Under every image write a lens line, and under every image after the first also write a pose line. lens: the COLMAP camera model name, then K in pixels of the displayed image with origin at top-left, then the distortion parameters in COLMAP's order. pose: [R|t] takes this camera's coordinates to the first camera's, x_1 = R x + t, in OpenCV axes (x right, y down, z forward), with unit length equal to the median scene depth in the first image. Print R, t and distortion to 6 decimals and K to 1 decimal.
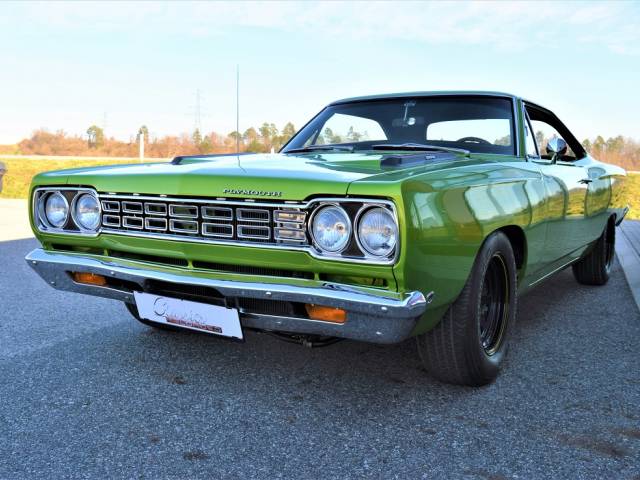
lens RADIAL K [[637.5, 0, 315.2], [0, 637.5, 242.0], [0, 0, 1]] dist [-0.079715, 0.000000]
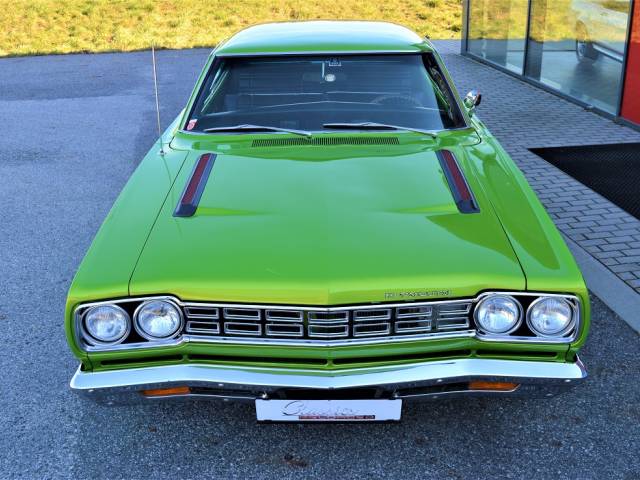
lens RADIAL K [[713.8, 0, 313.5], [0, 713.8, 209.0], [0, 0, 1]] dist [-0.074708, 0.000000]
pose [[0.854286, -0.206966, 0.476823, -0.689472], [0.087978, 0.961651, 0.259782, -0.471688], [-0.512303, -0.179978, 0.839734, 0.167164]]
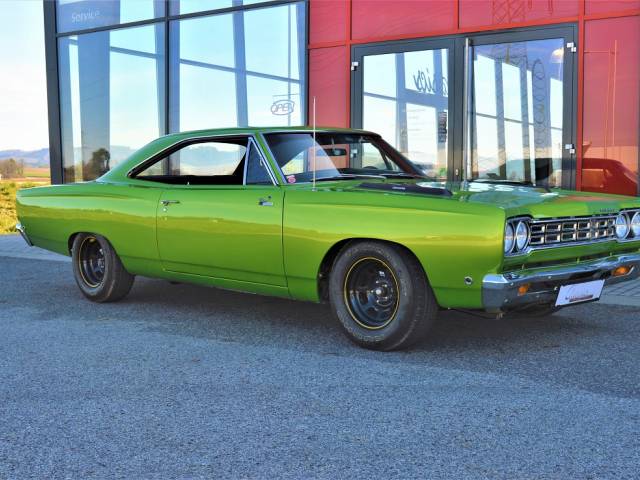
lens RADIAL K [[885.1, 0, 314.7], [0, 885.1, 240.9], [0, 0, 1]] dist [-0.032727, 0.000000]
pose [[0.231603, -0.098405, 0.967820, -2.474667], [0.107604, 0.991357, 0.075048, -0.246111], [-0.966841, 0.086760, 0.240190, 1.124229]]
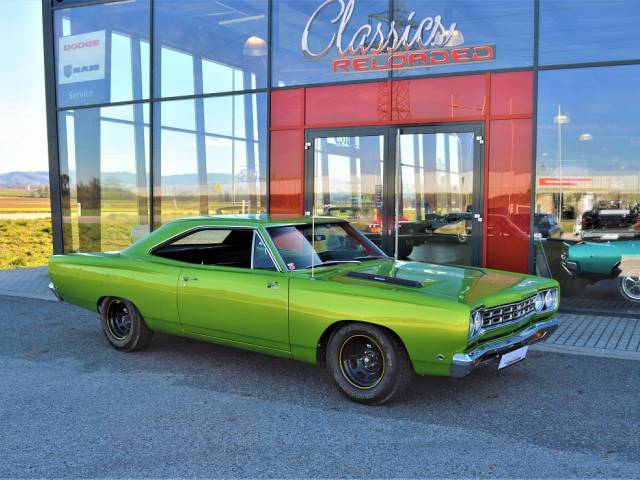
lens RADIAL K [[713.8, 0, 310.5], [0, 713.8, 273.4], [0, 0, 1]] dist [-0.074708, 0.000000]
pose [[0.129935, -0.134723, 0.982327, -2.594925], [0.101634, 0.987317, 0.121964, -0.518418], [-0.986300, 0.083991, 0.141980, 1.334777]]
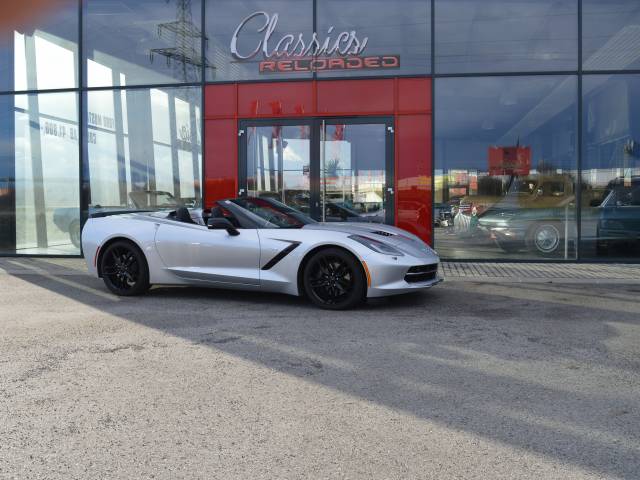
lens RADIAL K [[713.8, 0, 313.7], [0, 713.8, 238.0], [0, 0, 1]] dist [-0.074708, 0.000000]
pose [[-0.193973, -0.077497, 0.977941, -3.403841], [0.097531, 0.990412, 0.097830, -0.460357], [-0.976147, 0.114356, -0.184555, 2.492399]]
